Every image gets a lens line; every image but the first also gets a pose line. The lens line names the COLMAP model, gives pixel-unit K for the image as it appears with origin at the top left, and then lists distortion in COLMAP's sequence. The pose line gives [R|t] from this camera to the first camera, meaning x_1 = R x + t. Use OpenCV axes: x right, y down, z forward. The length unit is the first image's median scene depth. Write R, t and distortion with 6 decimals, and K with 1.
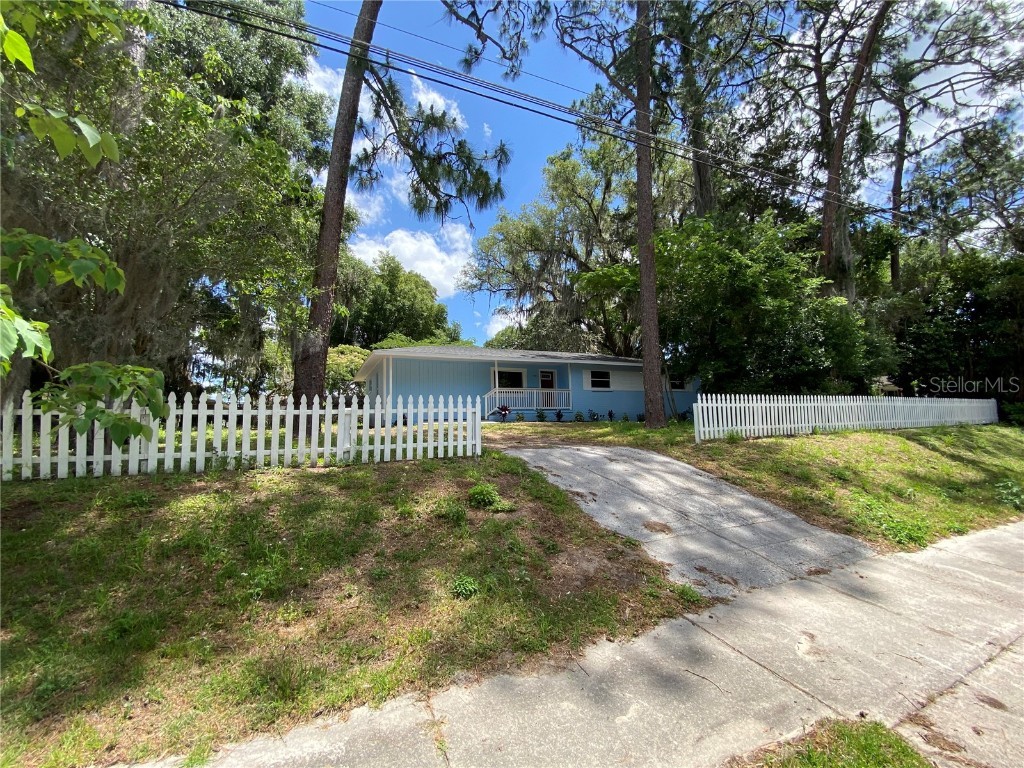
lens RADIAL K [[415.1, 0, 512.4], [0, 415.1, 393.1], [0, 0, 1]] dist [-0.000046, -0.000114]
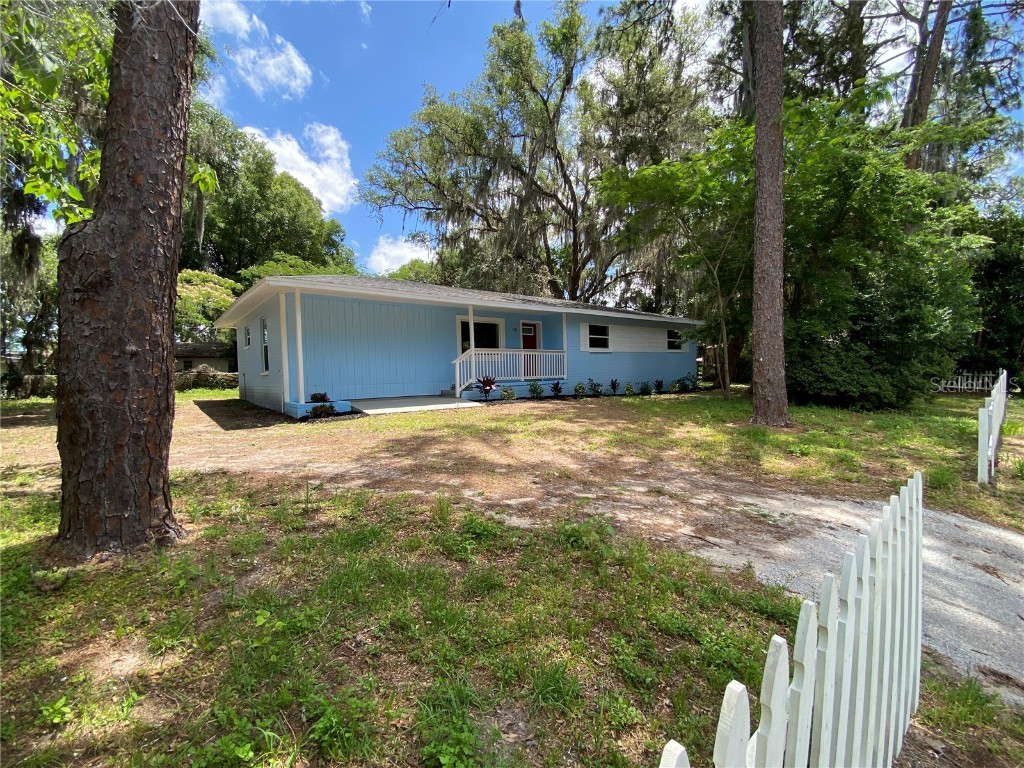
lens RADIAL K [[466.3, 0, 512.0], [0, 466.3, 384.0], [0, 0, 1]] dist [-0.010441, 0.000019]
pose [[0.971431, -0.000337, 0.237321, -0.078182], [-0.021292, 0.995843, 0.088567, -0.011771], [-0.236364, -0.091089, 0.967386, 0.145670]]
